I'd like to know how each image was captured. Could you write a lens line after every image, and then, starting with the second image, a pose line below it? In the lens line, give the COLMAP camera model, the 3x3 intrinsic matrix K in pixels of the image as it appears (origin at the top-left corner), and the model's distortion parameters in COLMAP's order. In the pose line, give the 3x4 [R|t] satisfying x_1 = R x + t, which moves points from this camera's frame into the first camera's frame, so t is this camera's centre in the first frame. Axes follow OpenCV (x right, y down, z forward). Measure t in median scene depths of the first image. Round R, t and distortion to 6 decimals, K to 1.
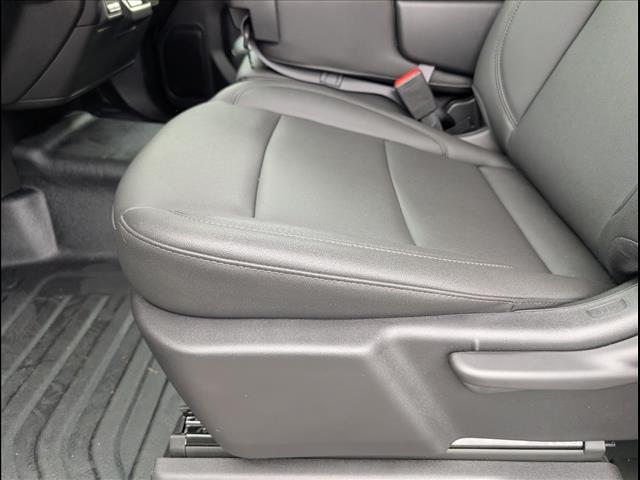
lens RADIAL K [[471.7, 0, 325.4], [0, 471.7, 237.0], [0, 0, 1]] dist [-0.003653, 0.001148]
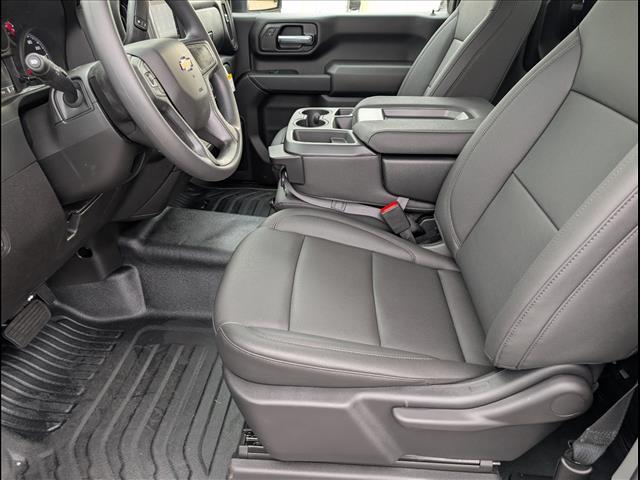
lens RADIAL K [[456.1, 0, 320.0], [0, 456.1, 240.0], [0, 0, 1]] dist [0.030189, -0.002280]
pose [[0.998545, 0.019760, -0.050179, 0.030342], [-0.021110, 0.999426, -0.026512, -0.207977], [0.049626, 0.027532, 0.998388, -0.485138]]
